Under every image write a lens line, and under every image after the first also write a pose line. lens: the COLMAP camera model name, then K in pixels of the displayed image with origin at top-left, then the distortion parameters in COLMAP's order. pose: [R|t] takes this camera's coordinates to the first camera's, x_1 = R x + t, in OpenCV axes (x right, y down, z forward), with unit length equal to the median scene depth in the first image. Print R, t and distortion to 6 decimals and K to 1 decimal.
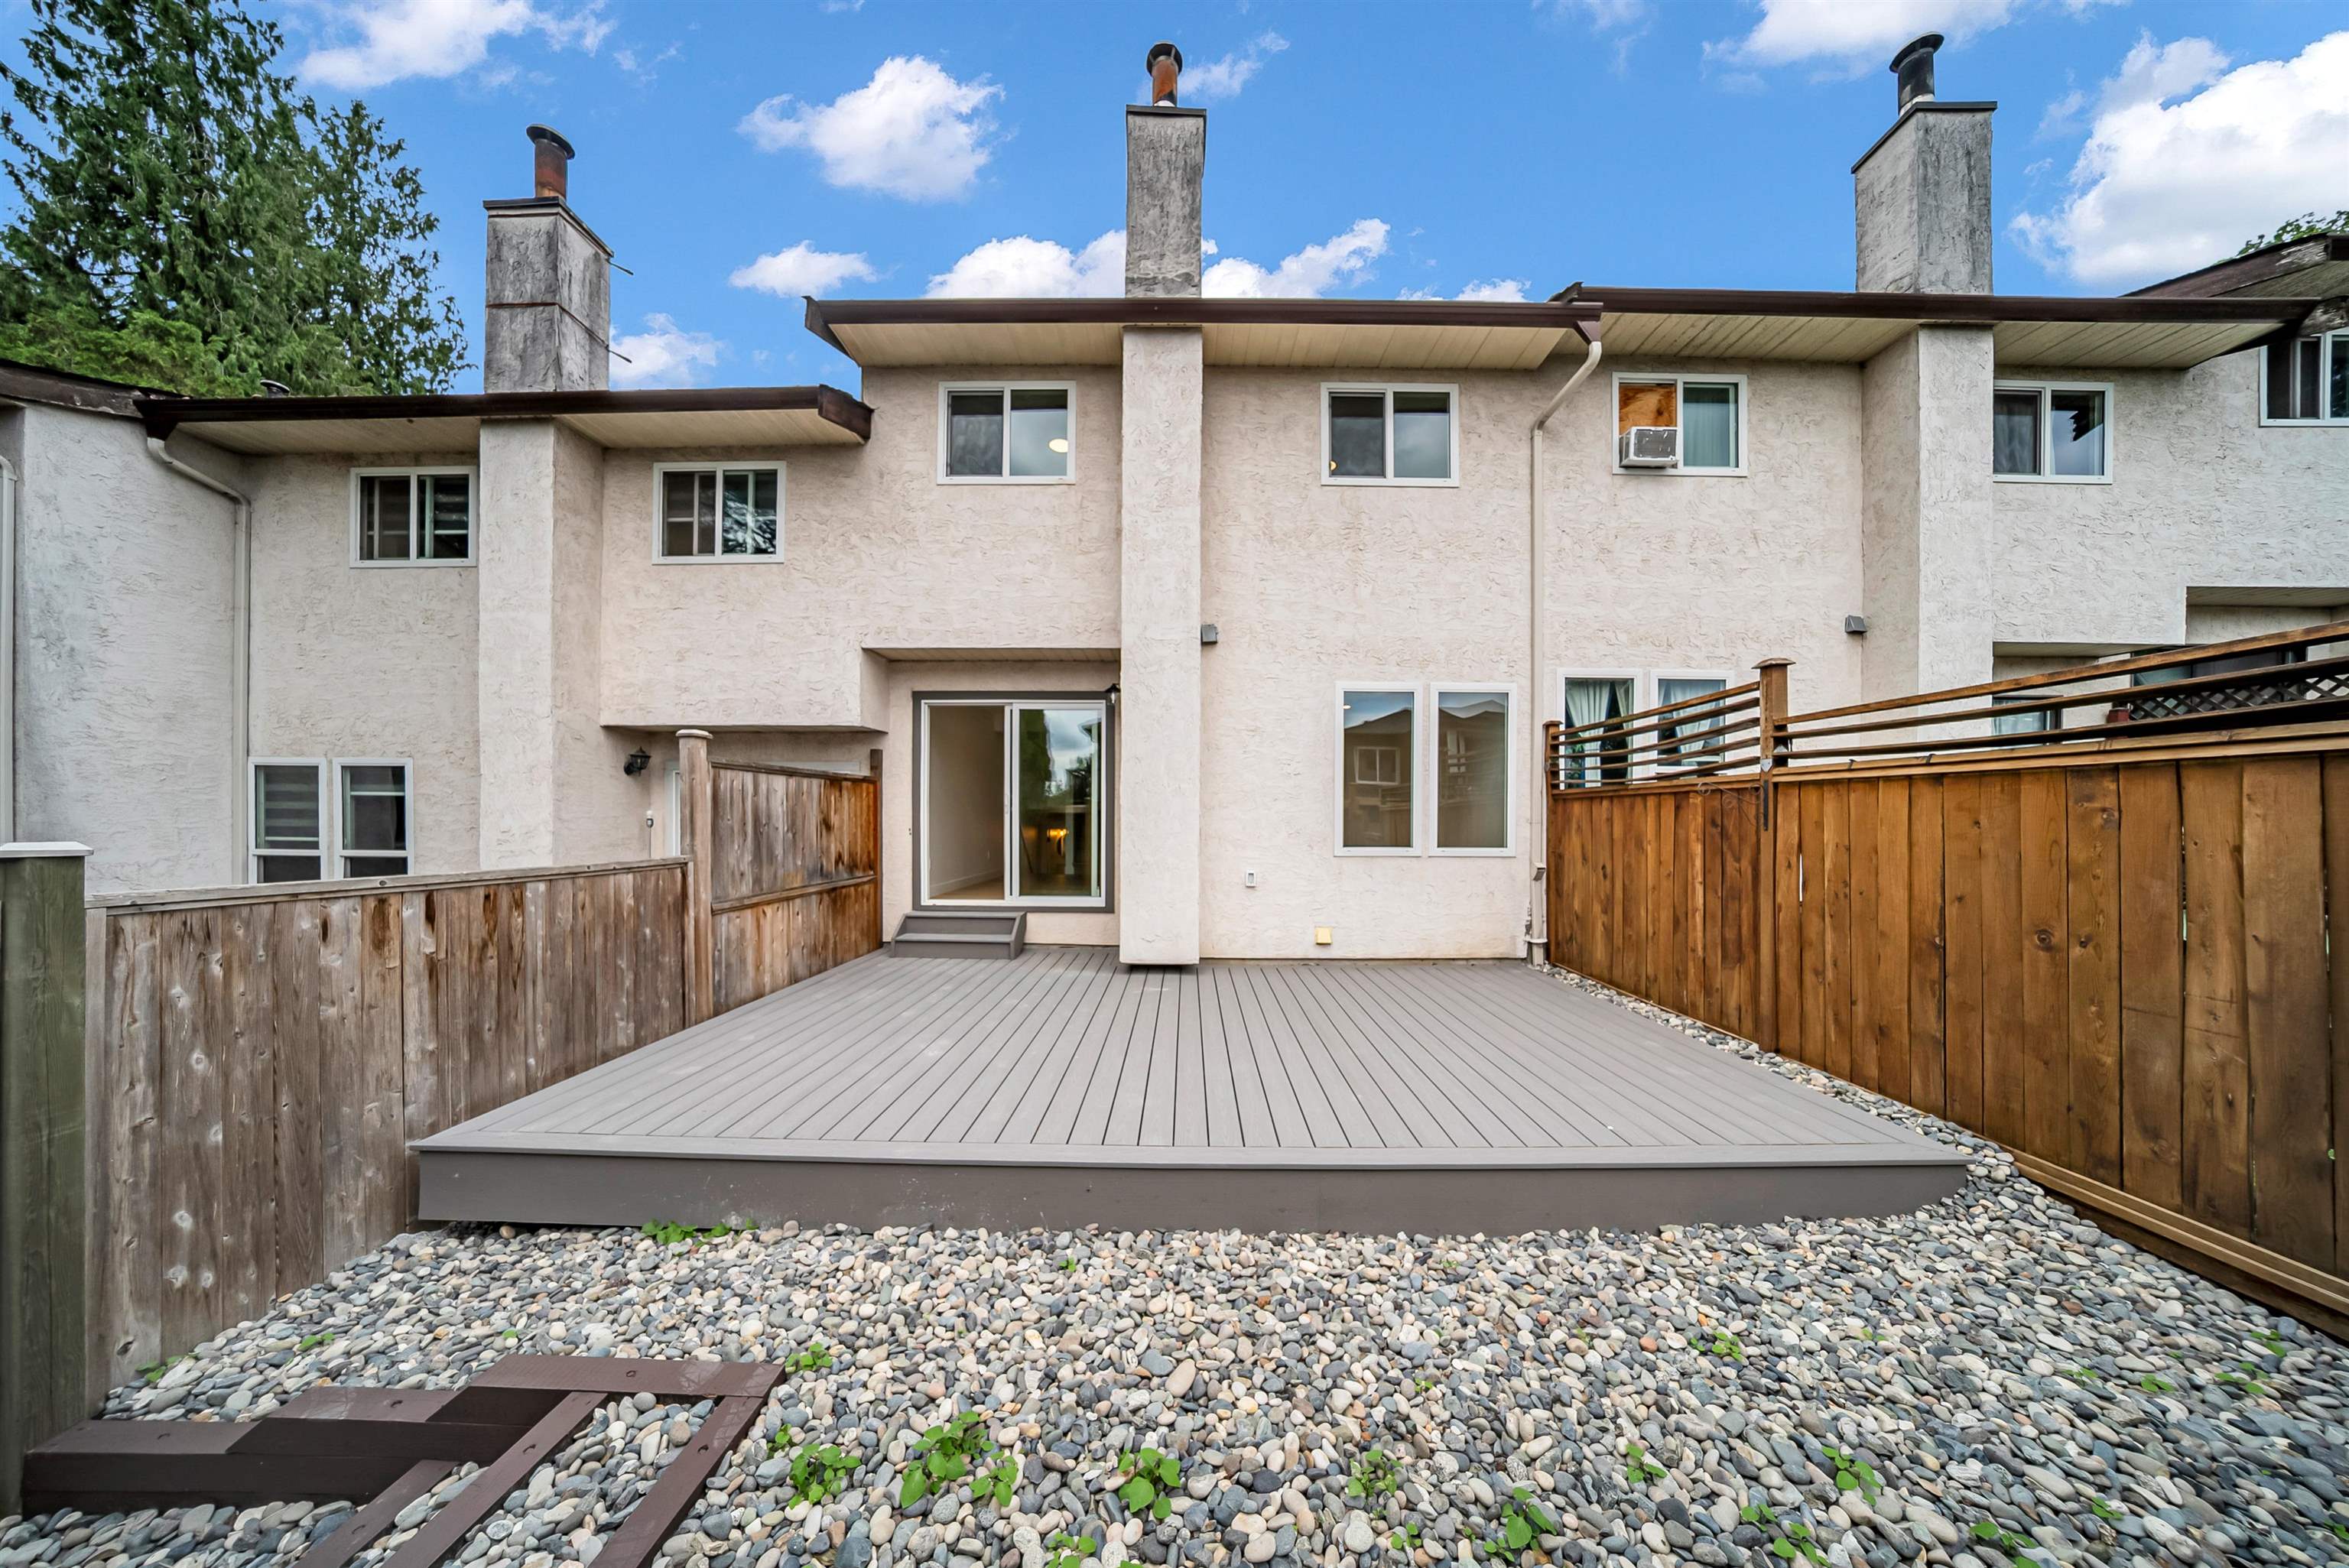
lens RADIAL K [[708.7, 0, 1157.9], [0, 708.7, 789.3], [0, 0, 1]] dist [-0.031042, 0.005968]
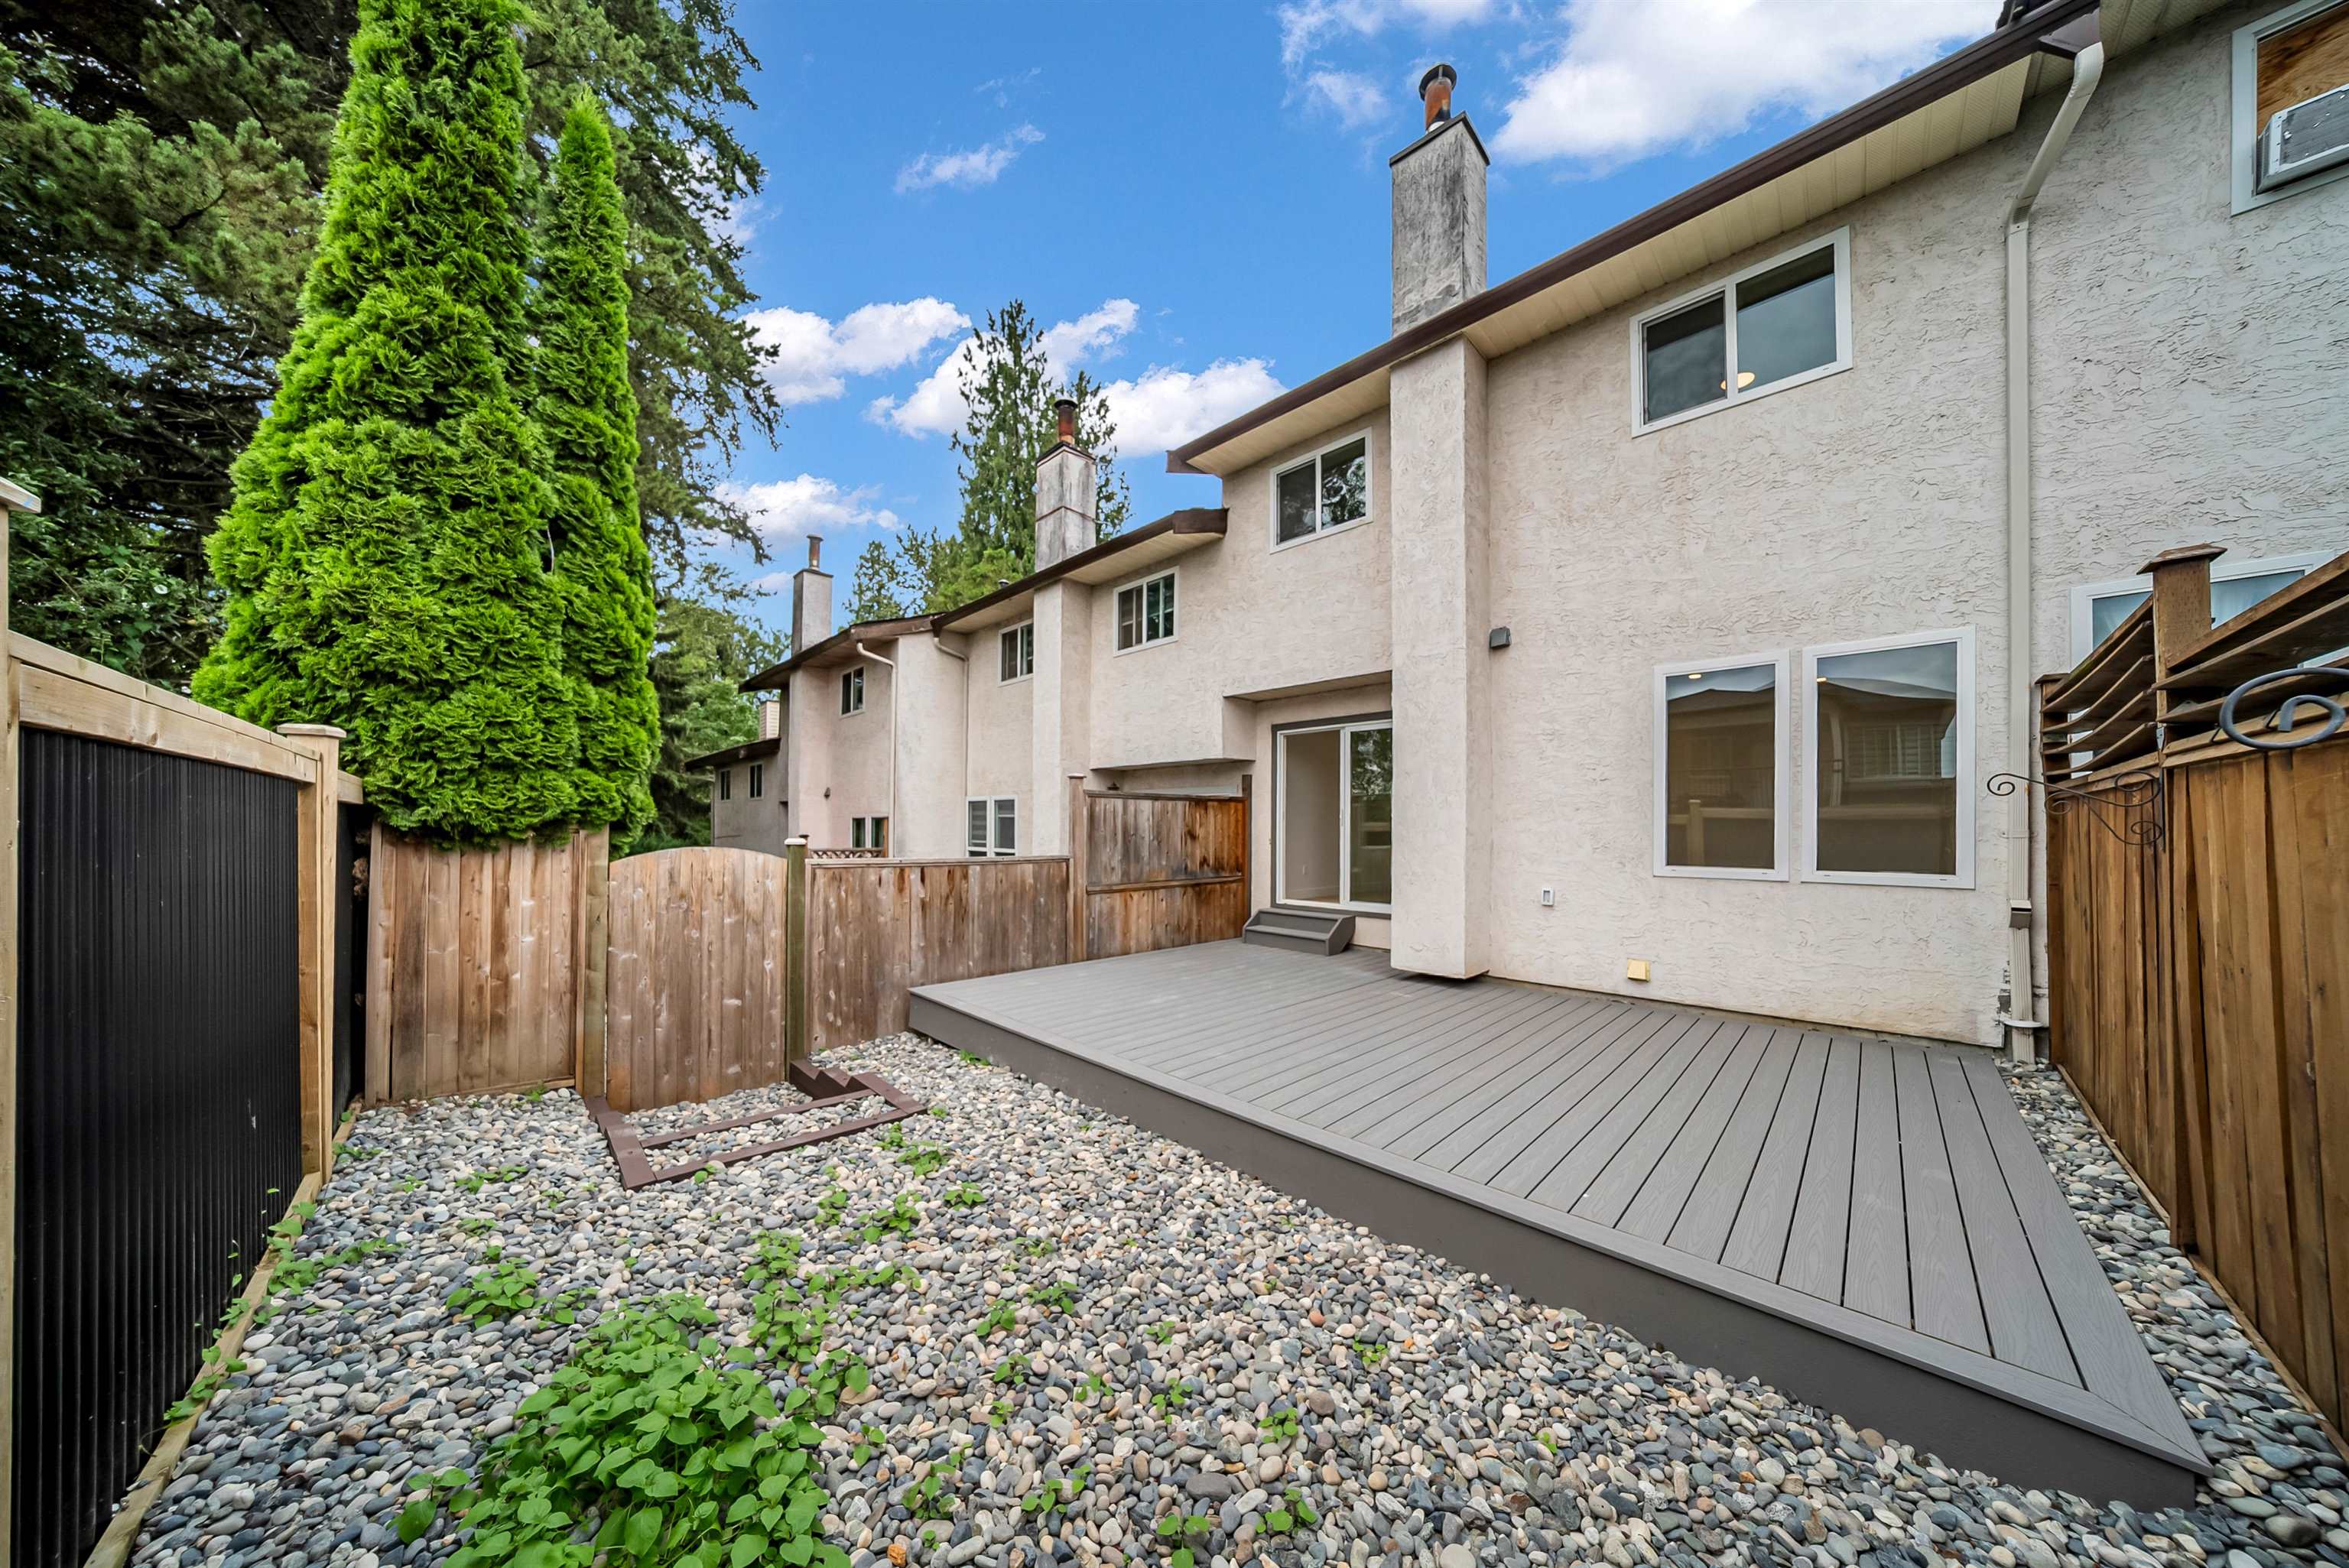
lens RADIAL K [[715.6, 0, 1175.7], [0, 715.6, 780.3], [0, 0, 1]] dist [-0.049191, 0.016574]
pose [[0.715053, -0.046876, -0.697497, 0.419559], [0.026781, 0.998854, -0.039673, -0.000562], [0.698557, 0.009689, 0.715489, 0.014673]]
